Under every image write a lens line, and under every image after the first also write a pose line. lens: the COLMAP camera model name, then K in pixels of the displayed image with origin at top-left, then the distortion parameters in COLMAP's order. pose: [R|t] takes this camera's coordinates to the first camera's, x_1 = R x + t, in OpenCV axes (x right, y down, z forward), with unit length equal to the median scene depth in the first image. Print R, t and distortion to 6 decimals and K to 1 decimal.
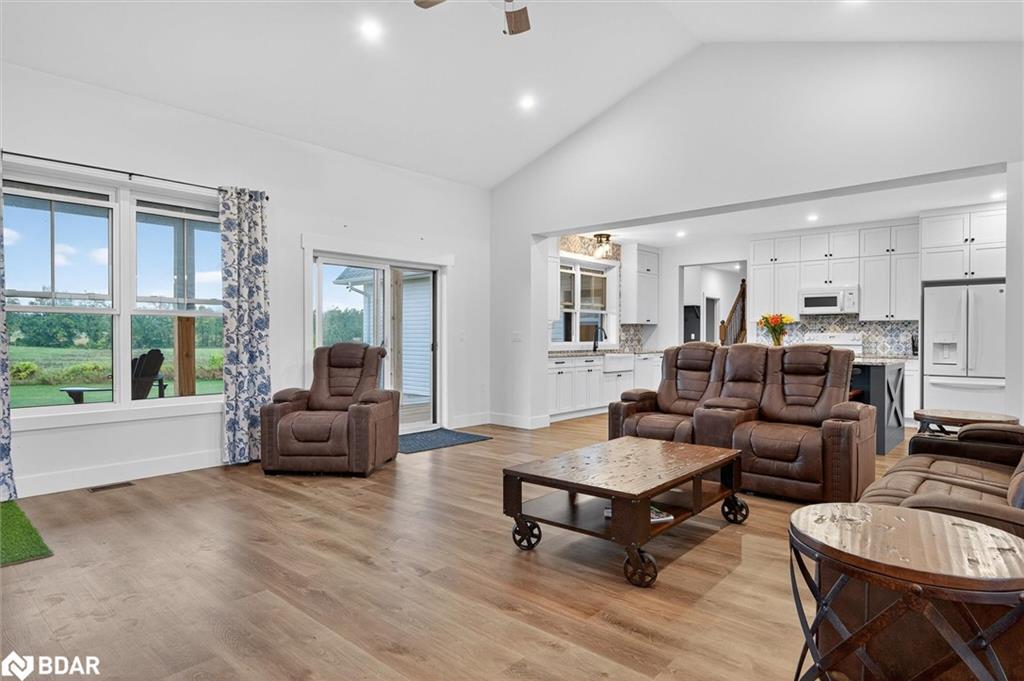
lens RADIAL K [[575.0, 0, 514.1], [0, 575.0, 339.1], [0, 0, 1]] dist [-0.002287, 0.003305]
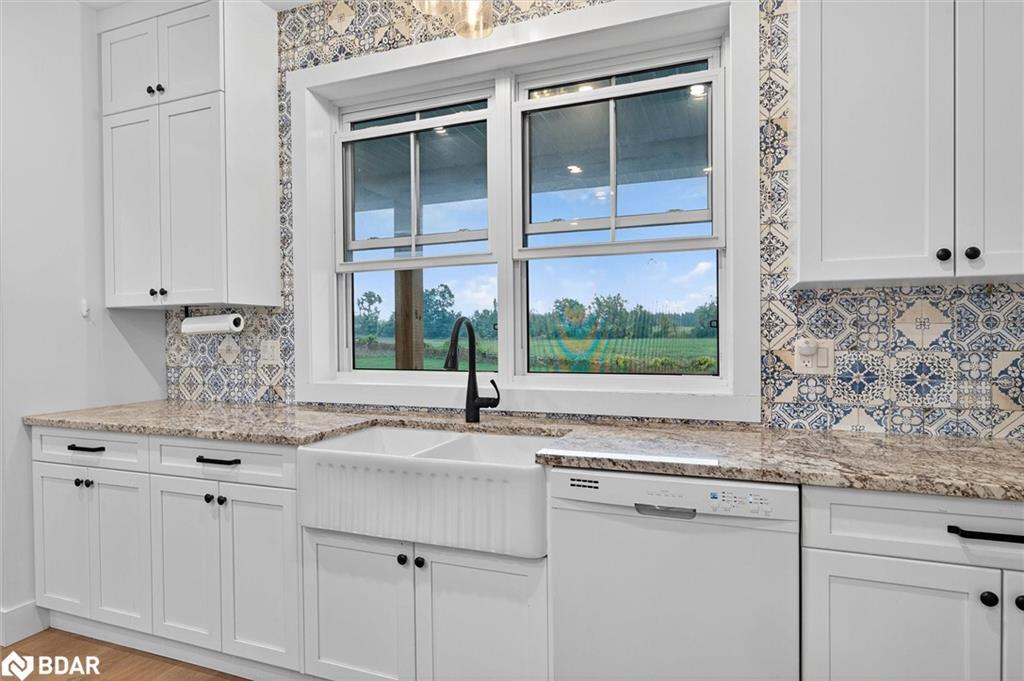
lens RADIAL K [[575.0, 0, 514.1], [0, 575.0, 339.1], [0, 0, 1]] dist [-0.002287, 0.003305]
pose [[0.357262, 0.002984, -0.933999, 0.390600], [0.004627, 0.999977, 0.004965, -0.013555], [0.933993, -0.006096, 0.357240, 0.995930]]
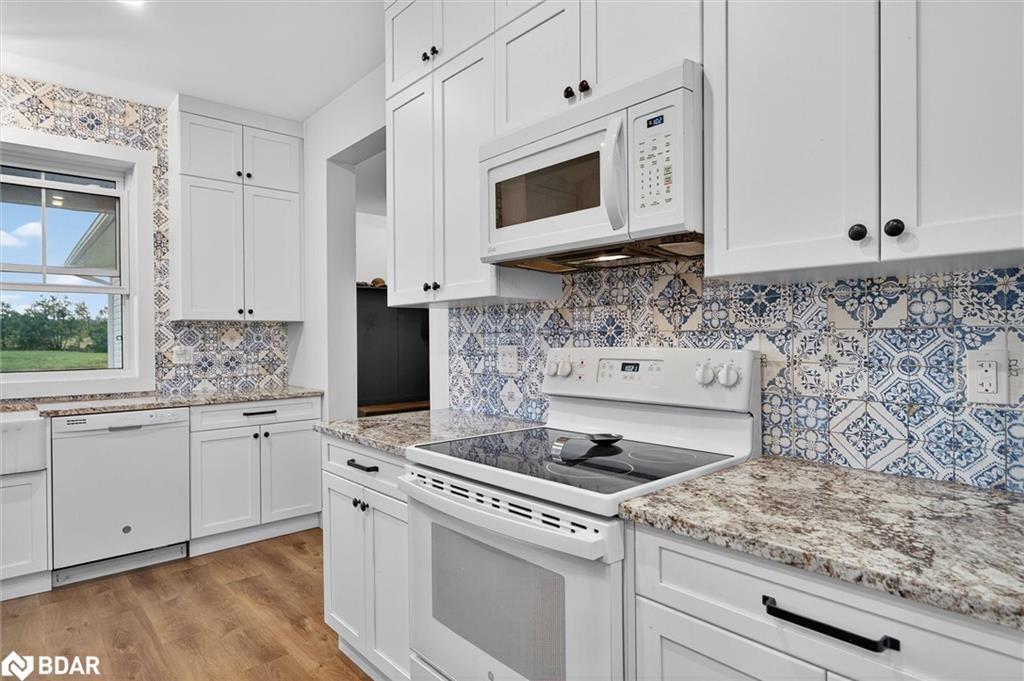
lens RADIAL K [[575.0, 0, 514.1], [0, 575.0, 339.1], [0, 0, 1]] dist [-0.002287, 0.003305]
pose [[0.993454, -0.012185, -0.113585, 0.527980], [0.012045, 0.999926, -0.001925, -0.013454], [0.113600, 0.000544, 0.993526, 0.773029]]
